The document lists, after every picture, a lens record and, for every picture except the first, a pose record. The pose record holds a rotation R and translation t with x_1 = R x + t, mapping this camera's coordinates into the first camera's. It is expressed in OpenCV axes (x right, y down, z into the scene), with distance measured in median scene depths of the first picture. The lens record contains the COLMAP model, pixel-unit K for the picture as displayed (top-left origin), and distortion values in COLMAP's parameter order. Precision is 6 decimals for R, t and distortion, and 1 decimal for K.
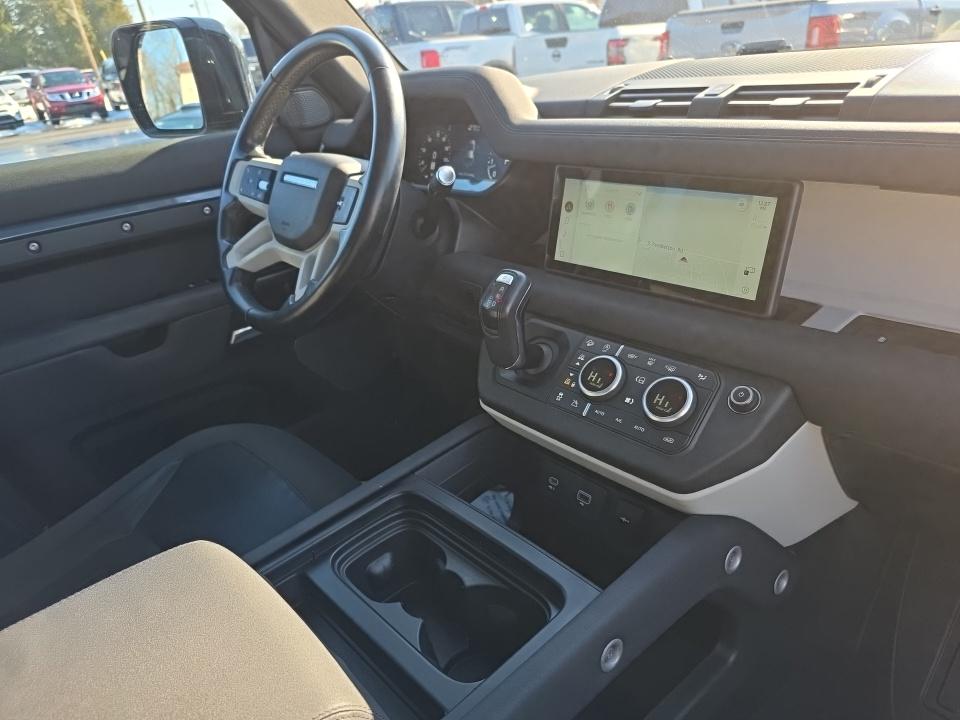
lens RADIAL K [[655.0, 0, 477.9], [0, 655.0, 358.3], [0, 0, 1]] dist [0.055123, -0.002086]
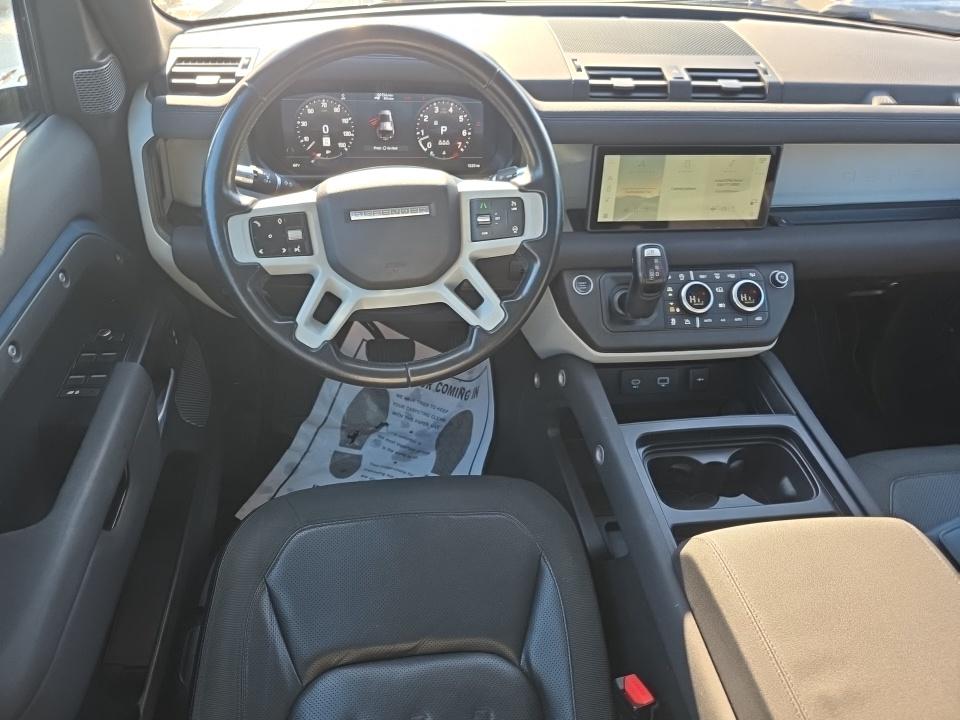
lens RADIAL K [[655.0, 0, 477.0], [0, 655.0, 360.0], [0, 0, 1]] dist [0.055123, -0.002086]
pose [[0.567315, -0.430679, 0.701904, -1.077242], [0.252722, 0.902265, 0.349355, -0.441204], [-0.783763, -0.020808, 0.620711, 0.442194]]
